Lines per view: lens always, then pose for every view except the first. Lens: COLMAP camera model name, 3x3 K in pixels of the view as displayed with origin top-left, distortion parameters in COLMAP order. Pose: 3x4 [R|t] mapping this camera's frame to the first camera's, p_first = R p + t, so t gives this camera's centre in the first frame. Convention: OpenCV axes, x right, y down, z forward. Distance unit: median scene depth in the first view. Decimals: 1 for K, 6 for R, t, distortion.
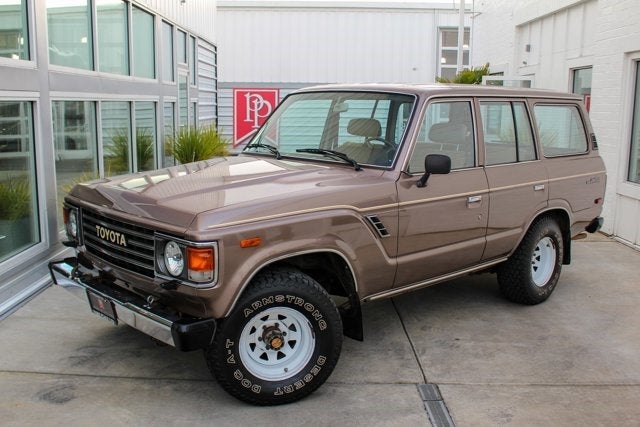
lens RADIAL K [[648.7, 0, 320.0], [0, 648.7, 213.5], [0, 0, 1]] dist [-0.008193, -0.000447]
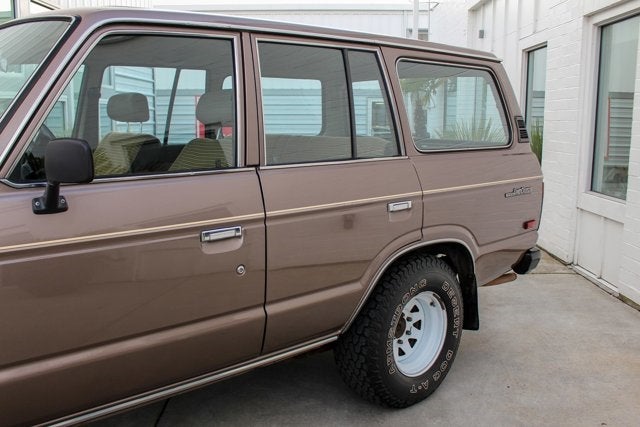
lens RADIAL K [[570.3, 0, 320.0], [0, 570.3, 213.5], [0, 0, 1]] dist [-0.038075, -0.001607]
pose [[0.999000, -0.002895, -0.044616, 0.271972], [0.002541, 0.999965, -0.007992, -0.027901], [0.044638, 0.007870, 0.998972, 0.479343]]
